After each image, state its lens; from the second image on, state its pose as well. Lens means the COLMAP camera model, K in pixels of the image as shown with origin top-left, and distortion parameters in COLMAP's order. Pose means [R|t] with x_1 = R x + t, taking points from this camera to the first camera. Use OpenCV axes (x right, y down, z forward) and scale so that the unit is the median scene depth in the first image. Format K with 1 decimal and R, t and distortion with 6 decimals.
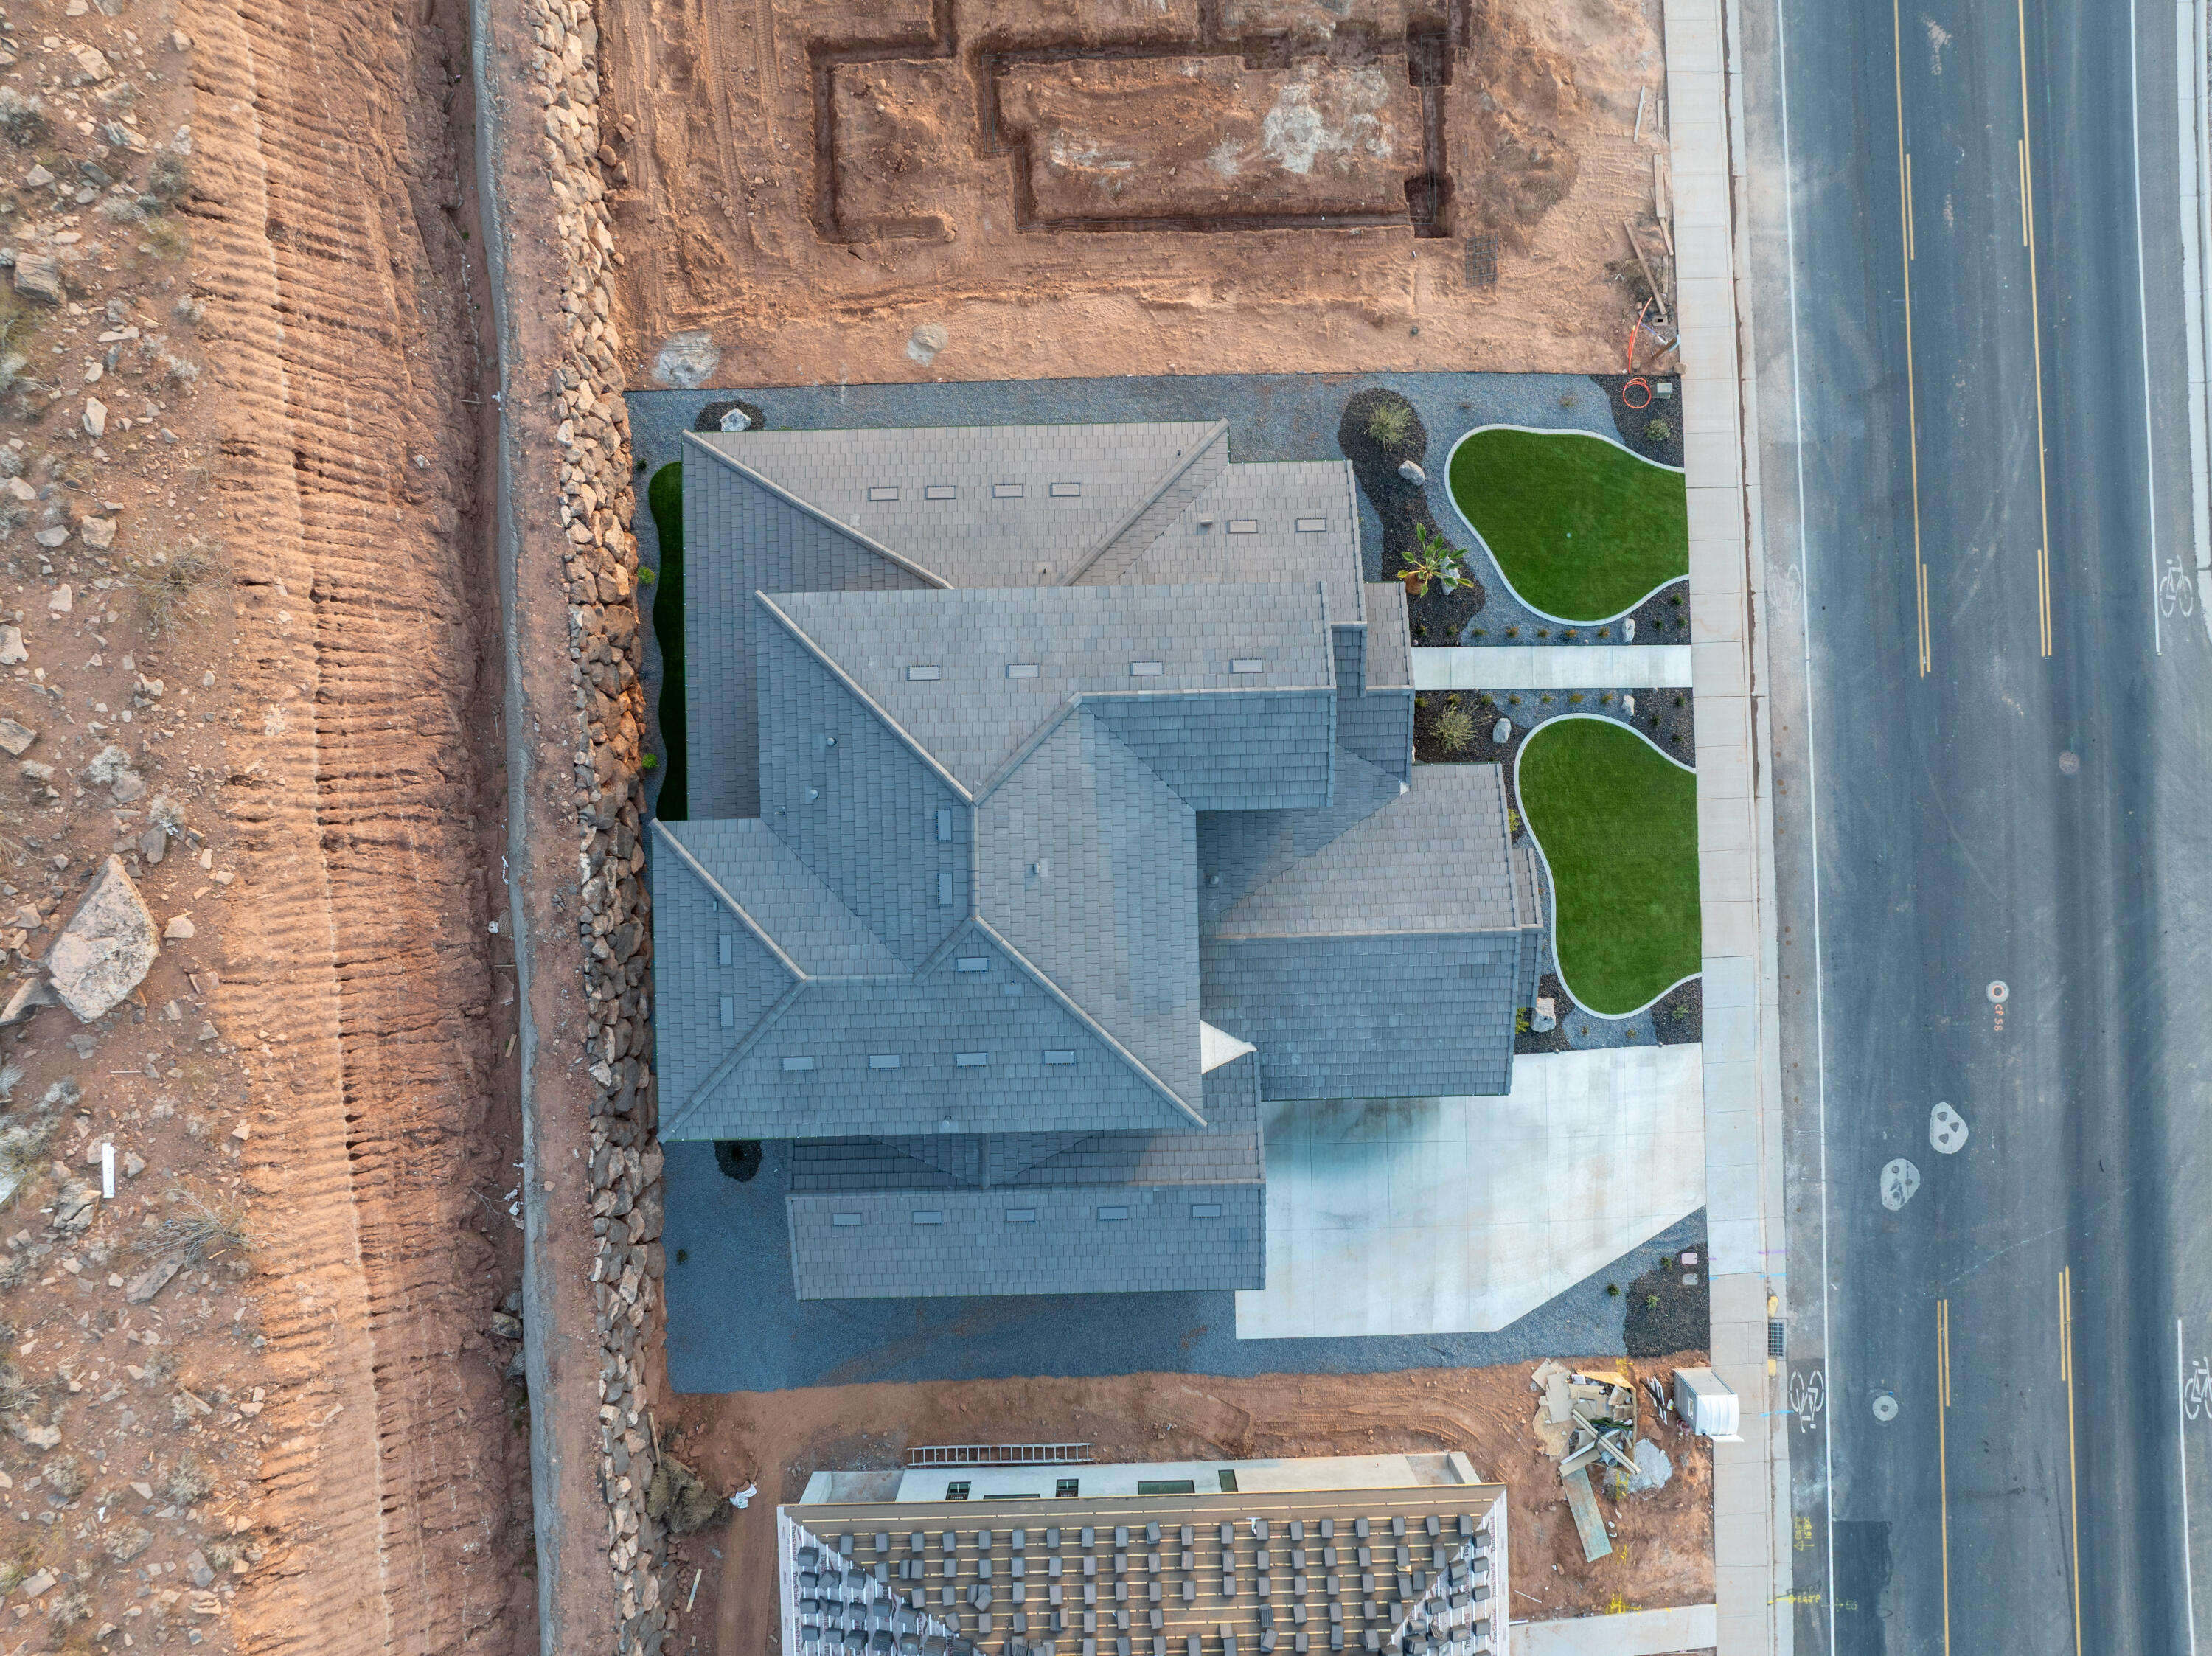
lens RADIAL K [[1563.6, 0, 1110.1], [0, 1563.6, 820.5], [0, 0, 1]] dist [-0.056610, 0.025829]
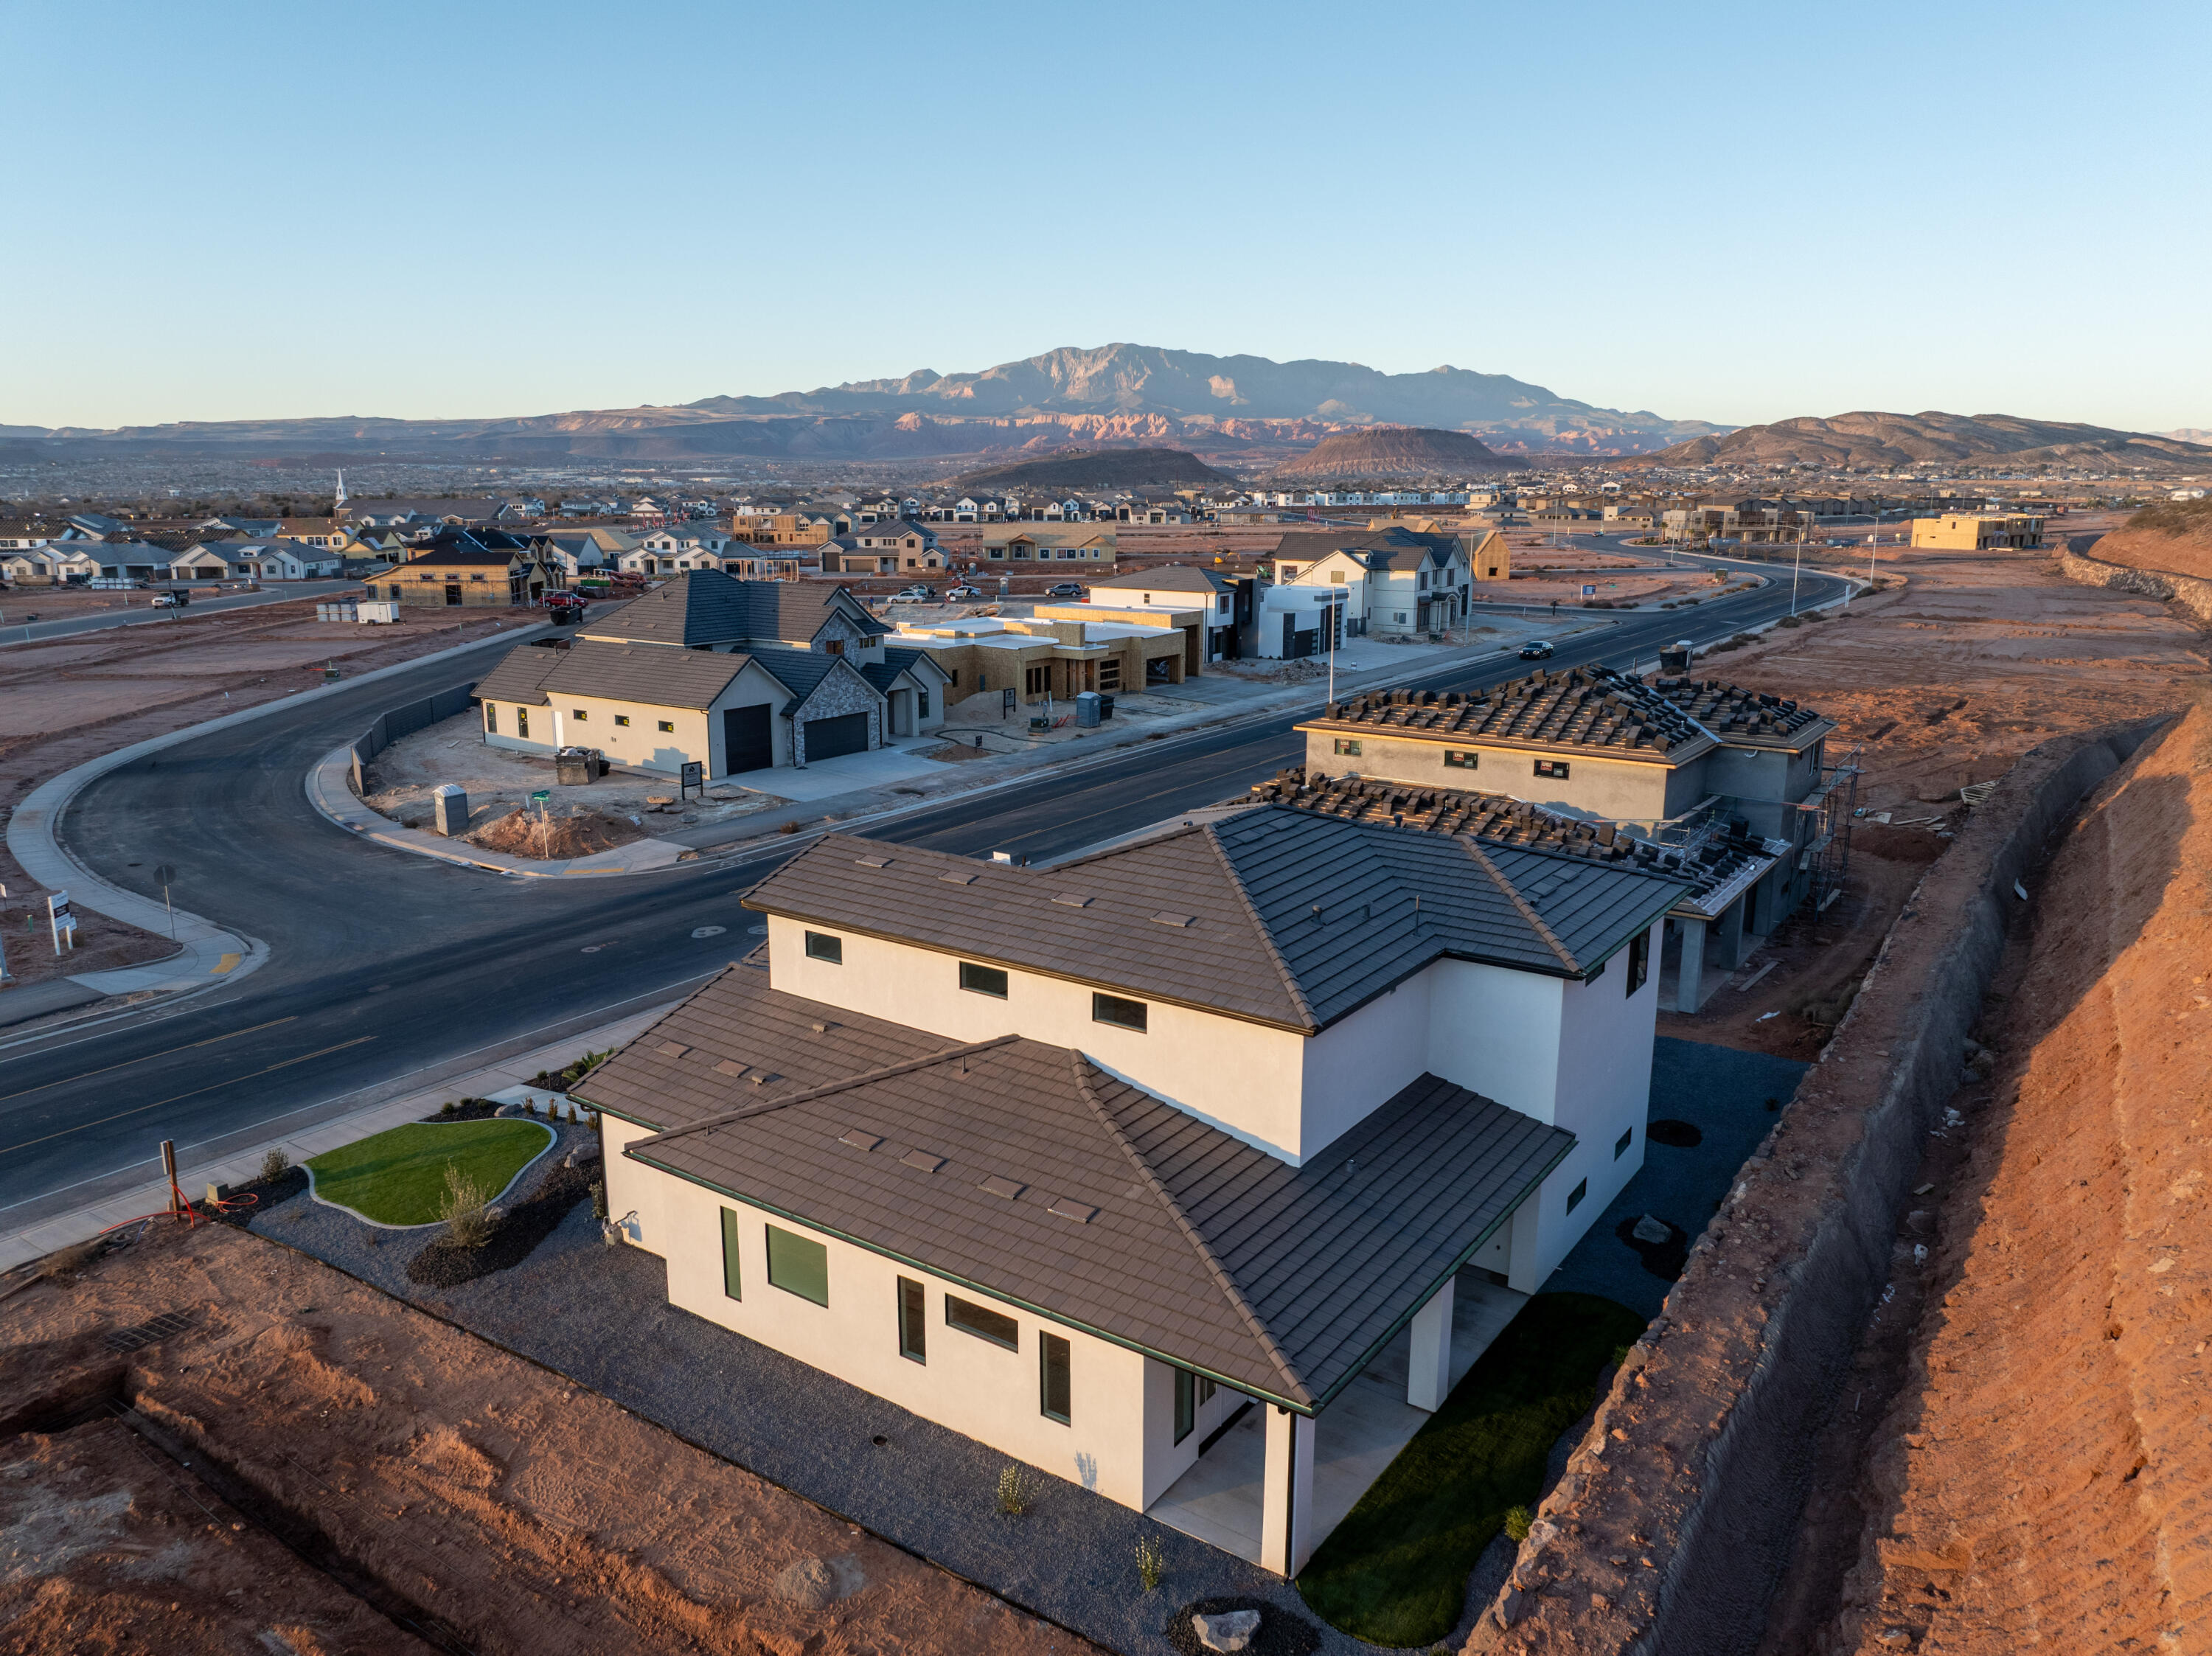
lens RADIAL K [[1563.6, 0, 1102.8], [0, 1563.6, 830.9], [0, 0, 1]] dist [-0.056610, 0.025829]
pose [[-0.805705, -0.138078, 0.575998, -0.443035], [0.592231, -0.171285, 0.787352, -0.601041], [-0.010056, 0.975498, 0.219780, 0.639726]]
